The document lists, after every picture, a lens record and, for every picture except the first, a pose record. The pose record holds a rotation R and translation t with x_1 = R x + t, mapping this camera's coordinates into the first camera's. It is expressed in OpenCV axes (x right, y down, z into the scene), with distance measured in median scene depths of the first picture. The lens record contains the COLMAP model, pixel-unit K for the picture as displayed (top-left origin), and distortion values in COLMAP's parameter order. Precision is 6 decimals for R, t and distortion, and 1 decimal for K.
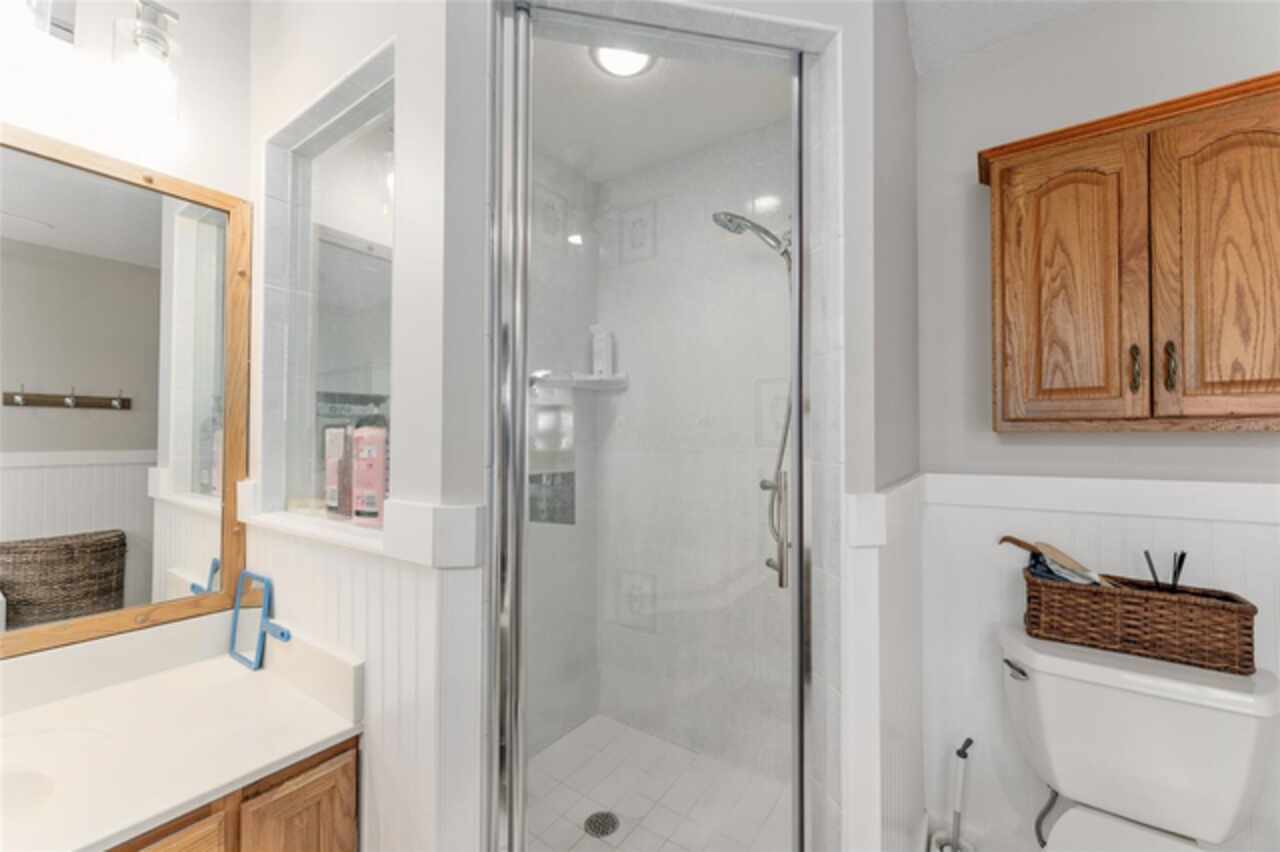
lens RADIAL K [[514.2, 0, 637.2], [0, 514.2, 434.2], [0, 0, 1]] dist [-0.000680, -0.000155]
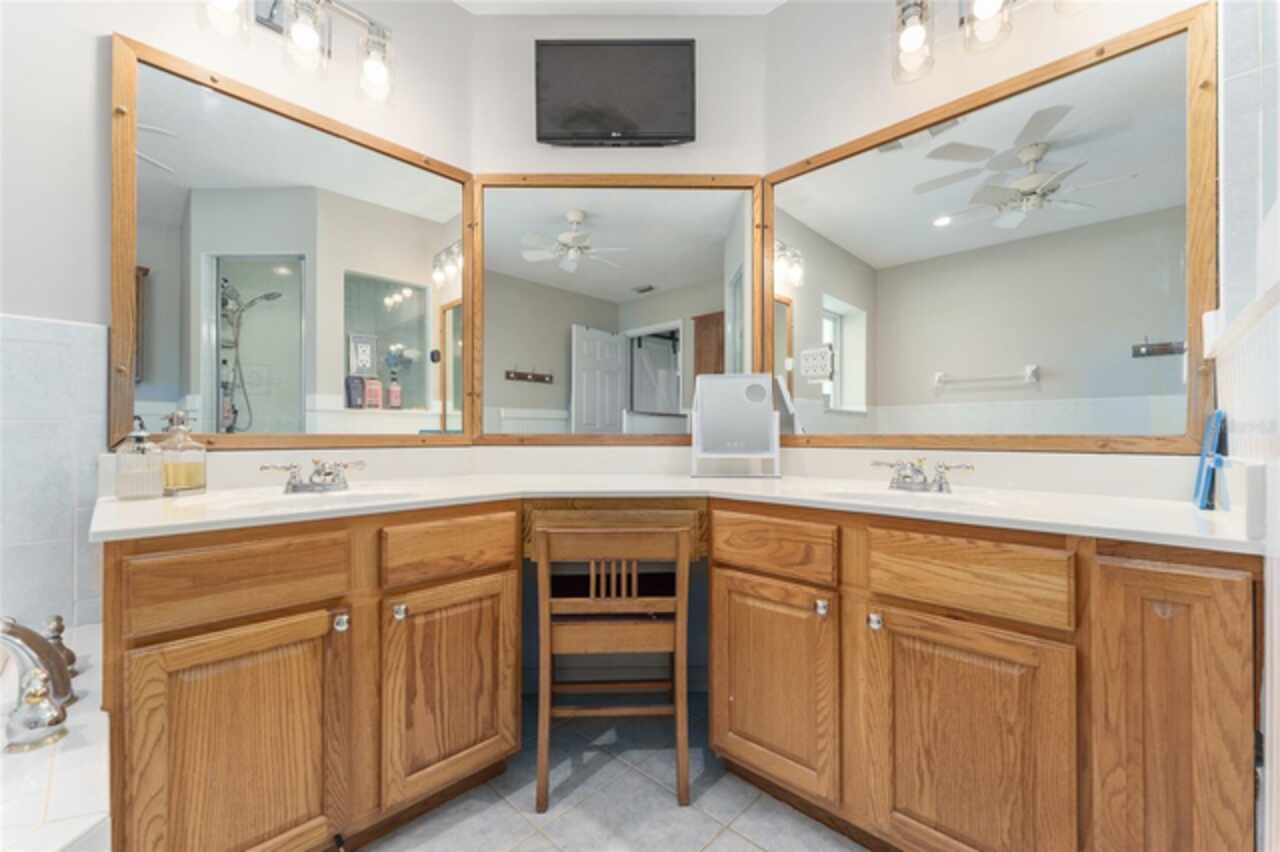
lens RADIAL K [[514.2, 0, 637.2], [0, 514.2, 430.0], [0, 0, 1]] dist [-0.000680, -0.000155]
pose [[-0.162013, -0.012176, -0.986713, 0.296625], [-0.002869, 0.999925, -0.011868, 0.328082], [0.986784, 0.000908, -0.162036, 0.167957]]
